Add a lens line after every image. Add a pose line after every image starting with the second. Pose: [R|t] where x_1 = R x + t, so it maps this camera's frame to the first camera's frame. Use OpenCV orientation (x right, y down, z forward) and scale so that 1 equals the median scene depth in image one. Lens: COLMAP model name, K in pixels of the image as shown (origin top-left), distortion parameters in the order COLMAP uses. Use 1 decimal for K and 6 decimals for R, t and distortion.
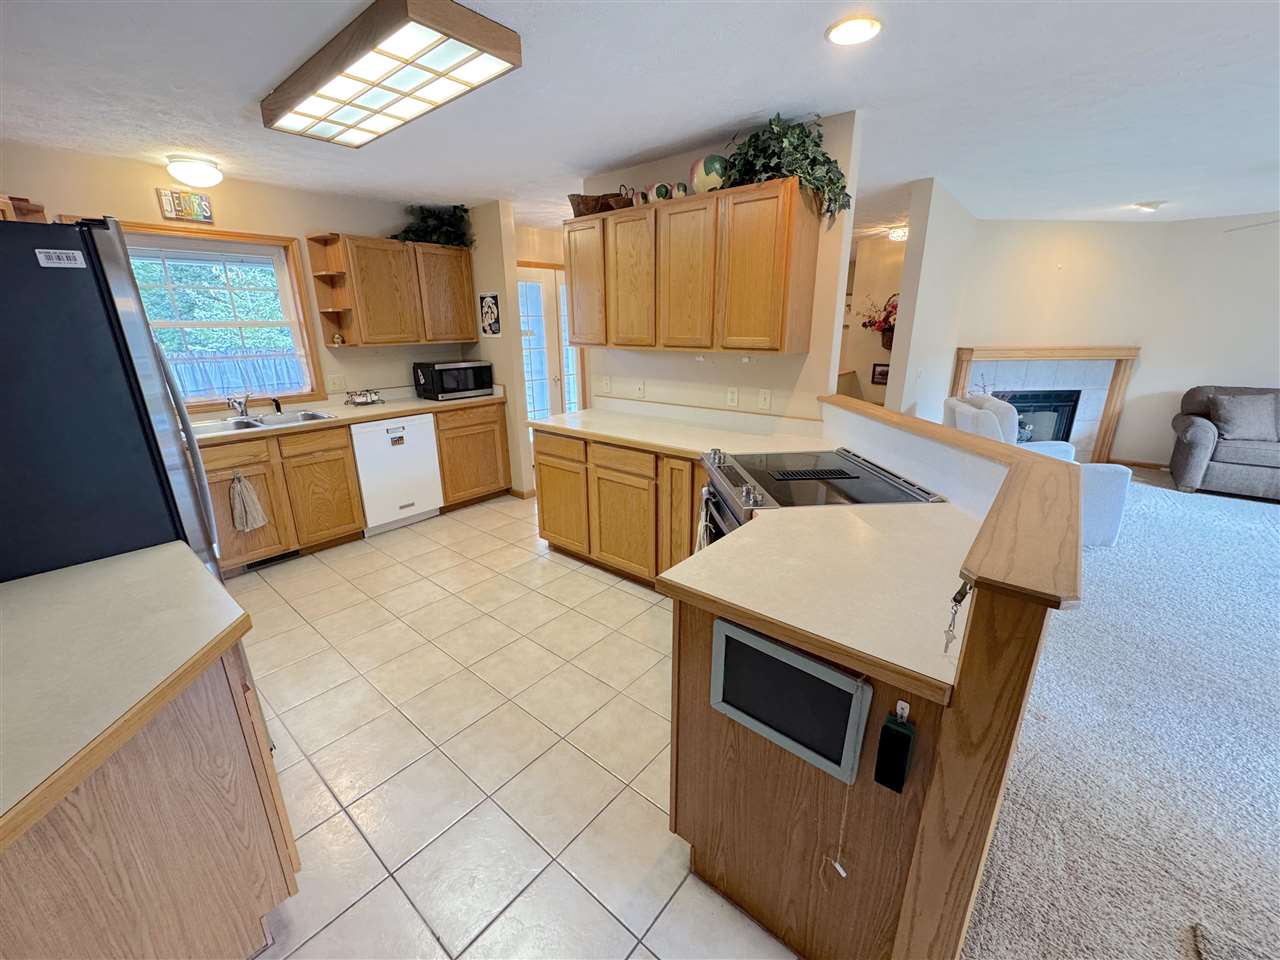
lens RADIAL K [[511.9, 0, 639.7], [0, 511.9, 479.0], [0, 0, 1]] dist [-0.003409, 0.000827]
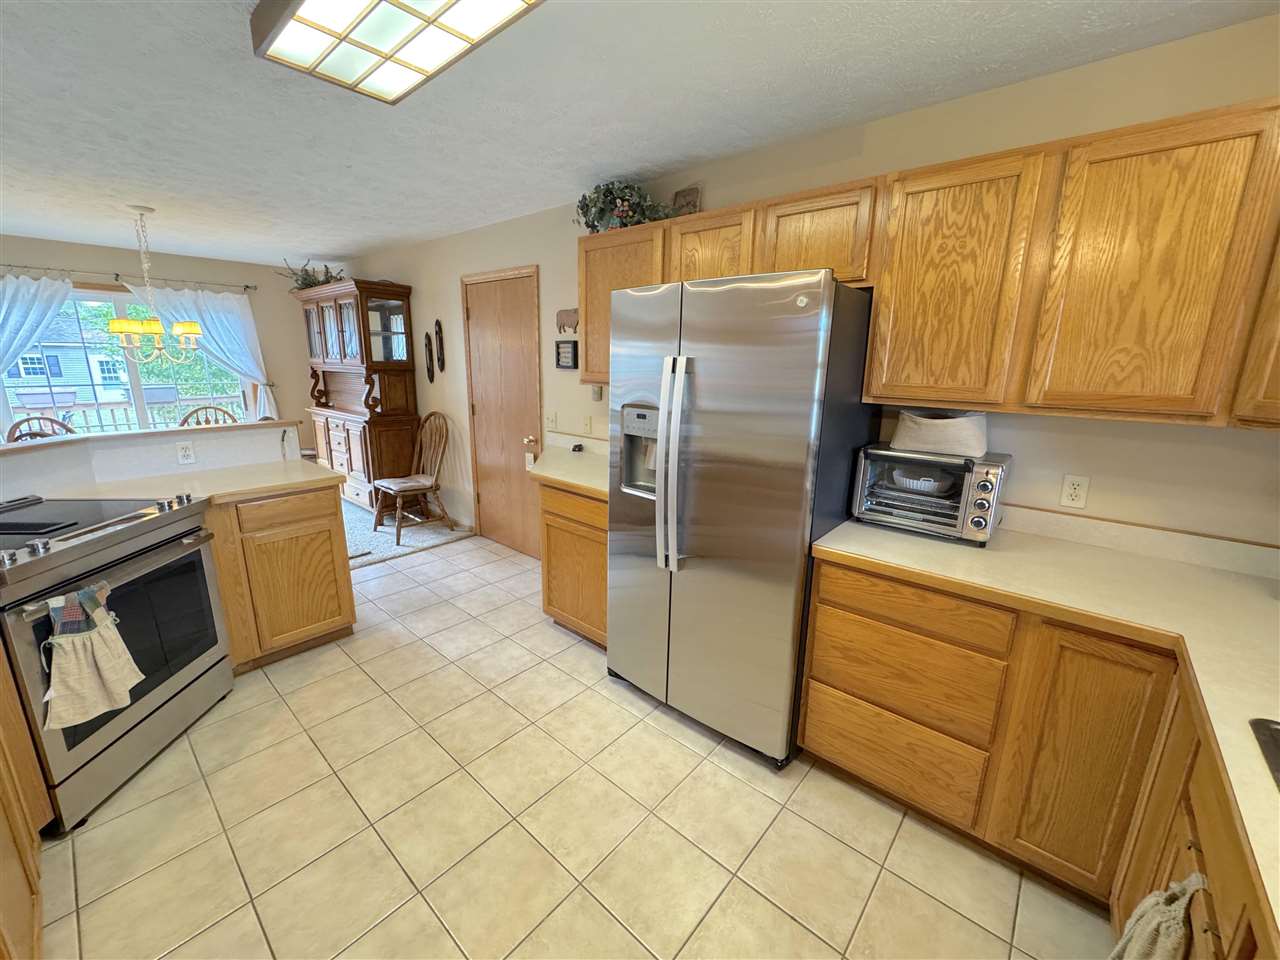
lens RADIAL K [[511.9, 0, 639.7], [0, 511.9, 478.7], [0, 0, 1]] dist [-0.003409, 0.000827]
pose [[-0.999681, -0.009700, 0.023340, -0.332893], [0.003295, 0.865535, 0.500838, -0.229128], [-0.025059, 0.500755, -0.865226, 0.767996]]
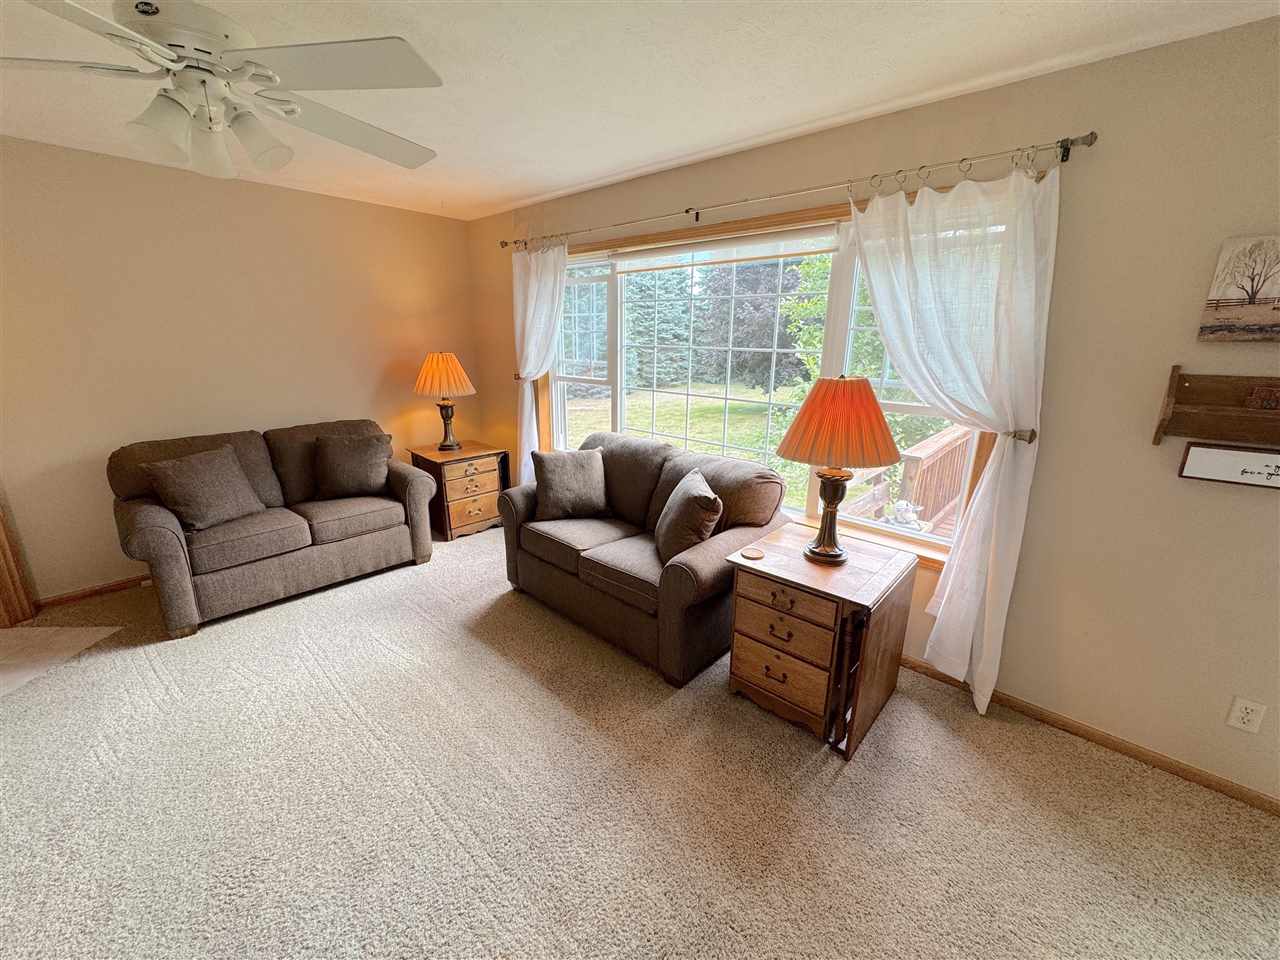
lens RADIAL K [[511.9, 0, 639.0], [0, 511.9, 476.9], [0, 0, 1]] dist [-0.003409, 0.000827]
pose [[0.052390, -0.258141, 0.964686, 0.608042], [0.274436, 0.932540, 0.234635, -0.136504], [-0.960177, 0.252452, 0.119699, 0.412716]]
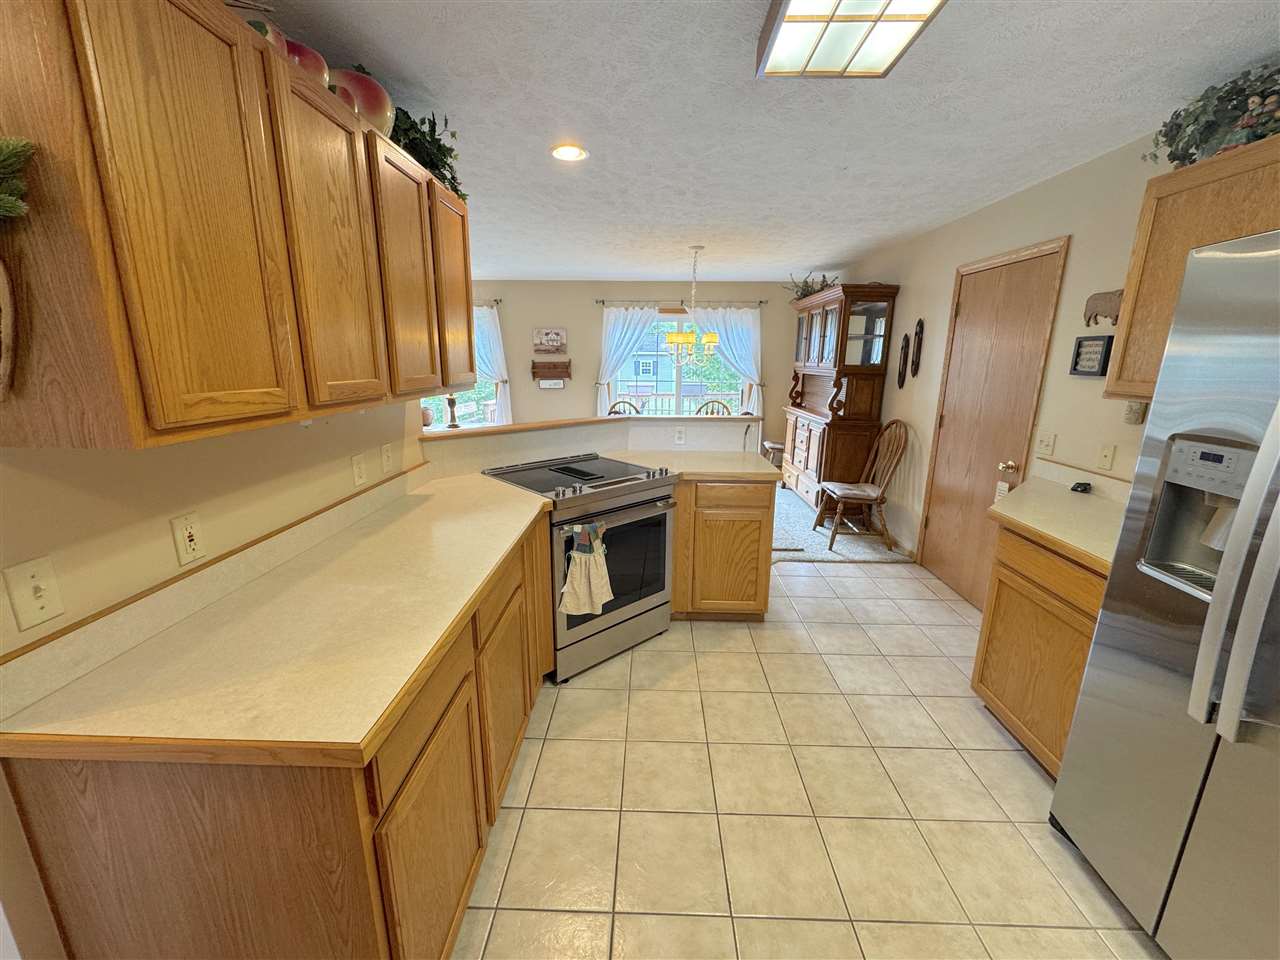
lens RADIAL K [[511.9, 0, 641.5], [0, 511.9, 478.3], [0, 0, 1]] dist [-0.003409, 0.000827]
pose [[-0.620915, -0.175688, 0.763937, -0.343978], [0.224188, 0.894052, 0.387828, -0.209676], [-0.751136, 0.412073, -0.515743, 0.712996]]
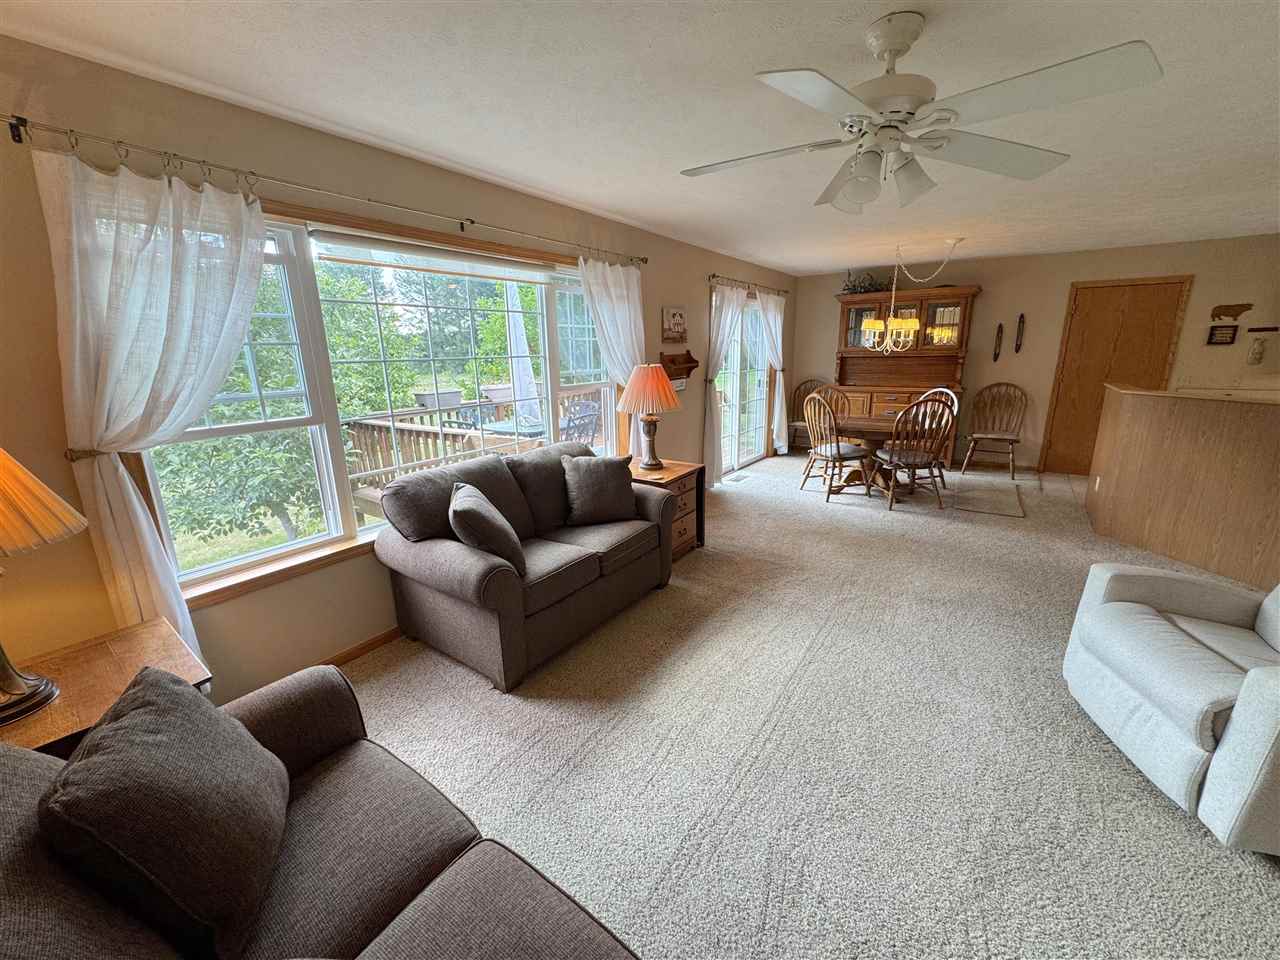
lens RADIAL K [[511.9, 0, 640.9], [0, 511.9, 479.8], [0, 0, 1]] dist [-0.003409, 0.000827]
pose [[-0.996314, 0.046850, -0.071862, 1.131590], [0.002752, 0.854726, 0.519072, -0.323718], [0.085741, 0.516961, -0.851704, 1.037997]]
